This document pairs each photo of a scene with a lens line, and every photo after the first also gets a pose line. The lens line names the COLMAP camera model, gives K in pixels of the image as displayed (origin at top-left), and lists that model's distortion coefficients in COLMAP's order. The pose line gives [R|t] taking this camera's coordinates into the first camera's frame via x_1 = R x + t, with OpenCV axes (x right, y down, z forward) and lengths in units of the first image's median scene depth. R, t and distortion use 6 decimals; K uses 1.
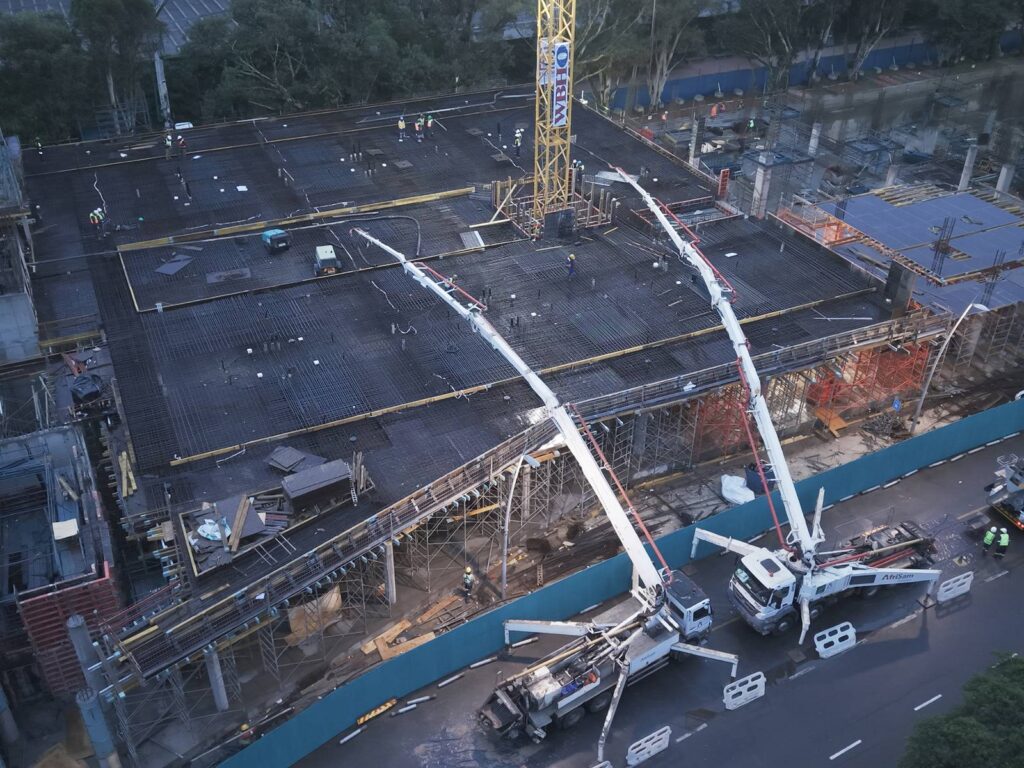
lens RADIAL K [[994.8, 0, 512.0], [0, 994.8, 384.0], [0, 0, 1]] dist [0.127360, -0.000875]
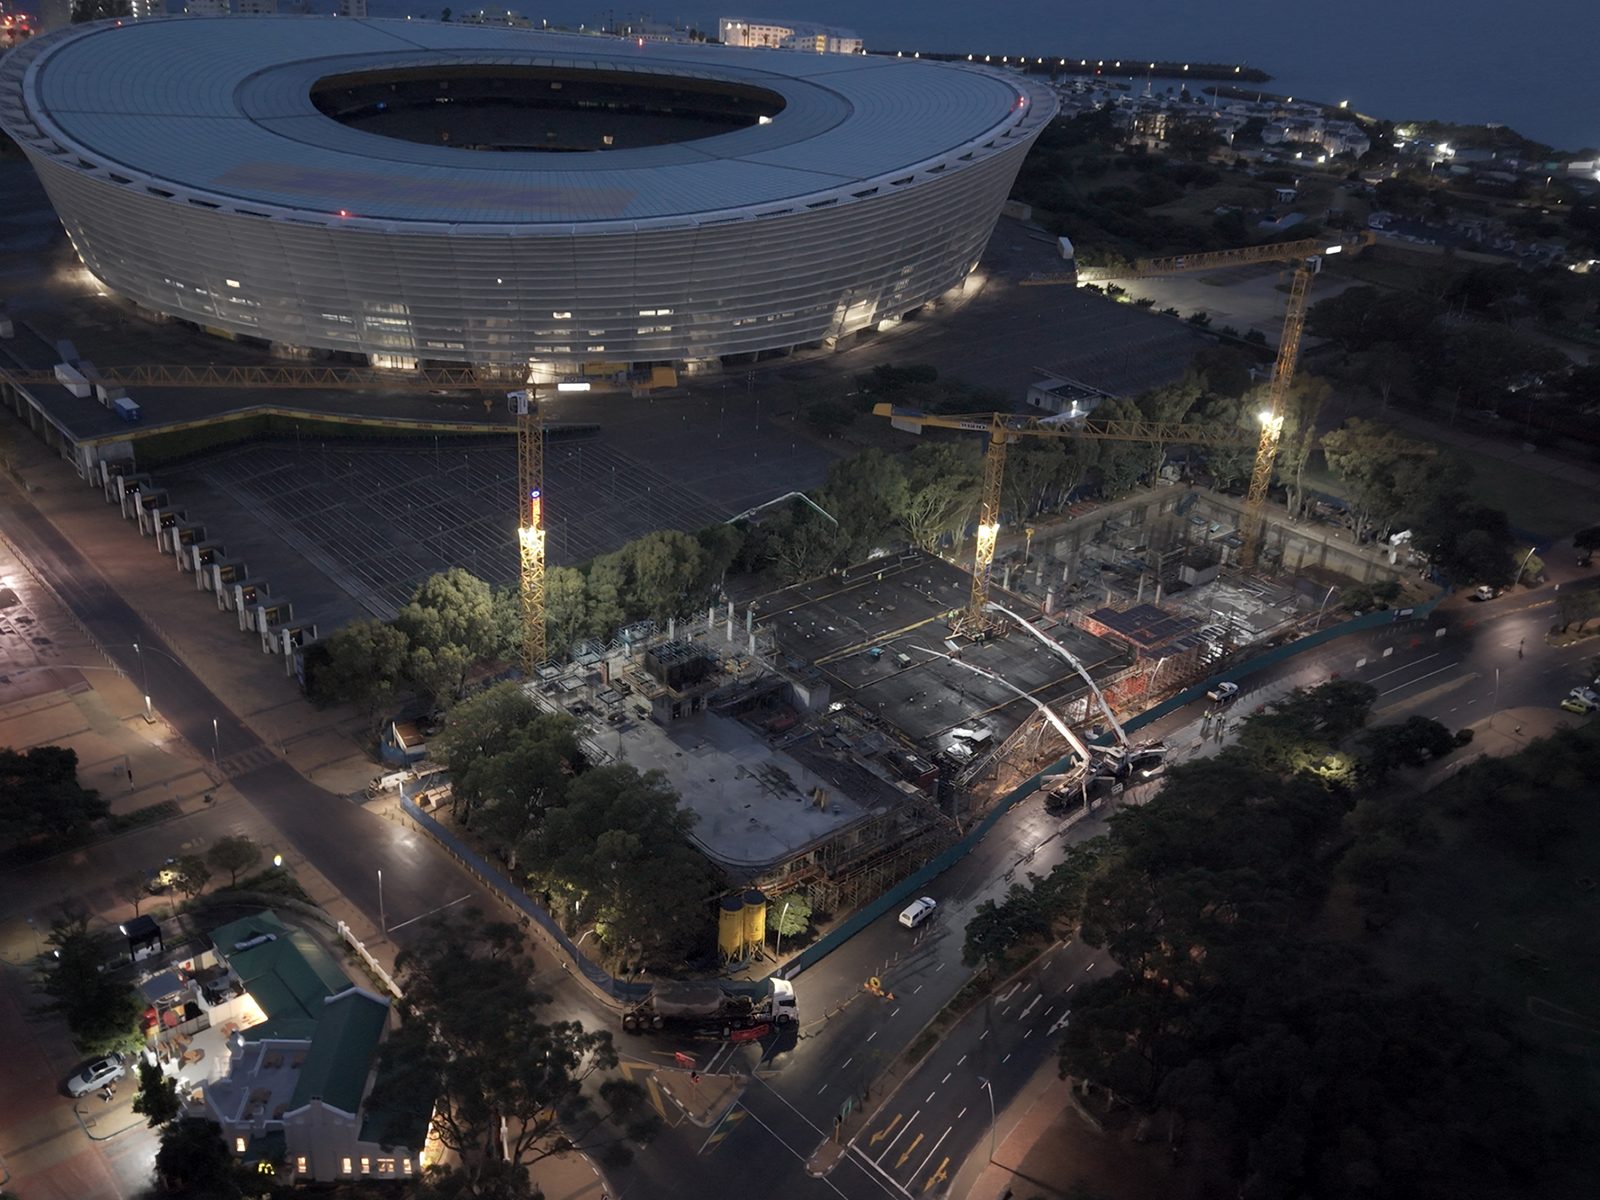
lens RADIAL K [[1554.3, 0, 800.0], [0, 1554.3, 600.0], [0, 0, 1]] dist [0.127360, -0.000875]
pose [[0.967947, -0.083964, 0.236705, -1.281556], [0.108066, 0.989994, -0.090740, 0.038707], [-0.226717, 0.113411, 0.967335, -2.491134]]
